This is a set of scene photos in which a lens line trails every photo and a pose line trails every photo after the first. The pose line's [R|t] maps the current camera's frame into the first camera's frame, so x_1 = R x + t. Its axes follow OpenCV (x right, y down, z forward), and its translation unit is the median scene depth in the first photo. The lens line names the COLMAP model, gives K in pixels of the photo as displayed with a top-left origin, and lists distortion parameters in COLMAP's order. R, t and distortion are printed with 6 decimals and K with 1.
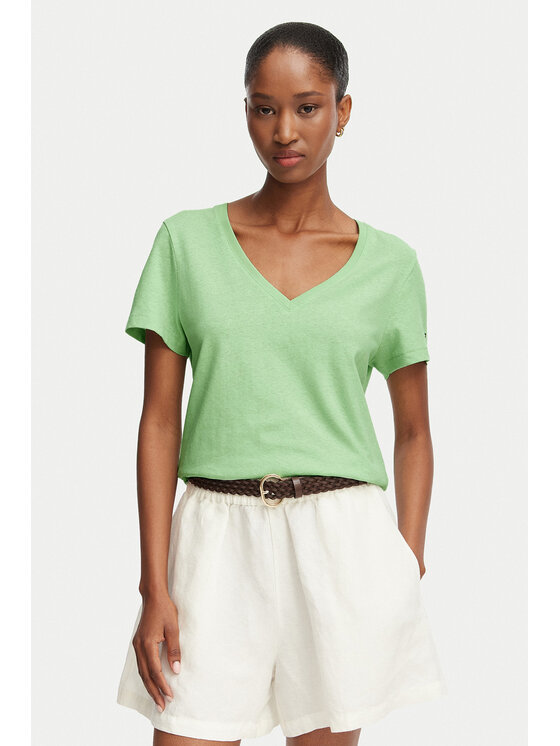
lens RADIAL K [[1166.0, 0, 276.3], [0, 1166.0, 370.4], [0, 0, 1]] dist [0.104914, 0.000000]
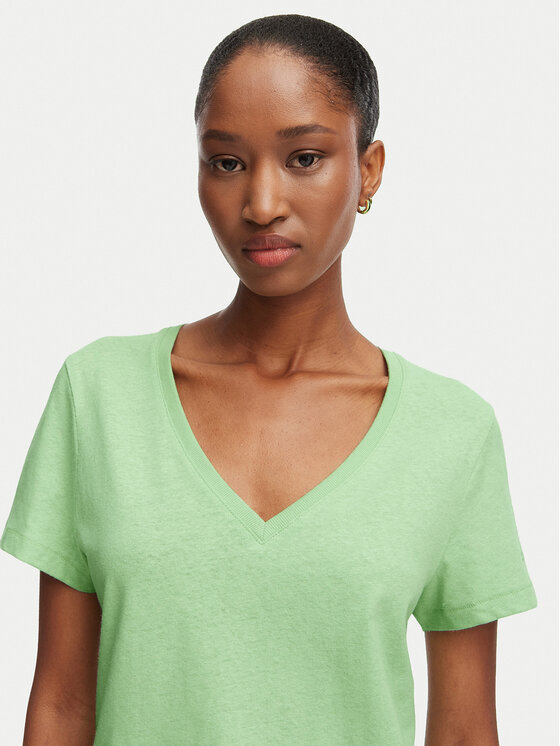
lens RADIAL K [[953.6, 0, 283.2], [0, 953.6, 373.6], [0, 0, 1]] dist [0.001291, 0.000000]
pose [[0.999936, 0.003803, -0.010673, 0.021311], [-0.004510, 0.997744, -0.066976, -0.095179], [0.010394, 0.067020, 0.997697, 0.564149]]
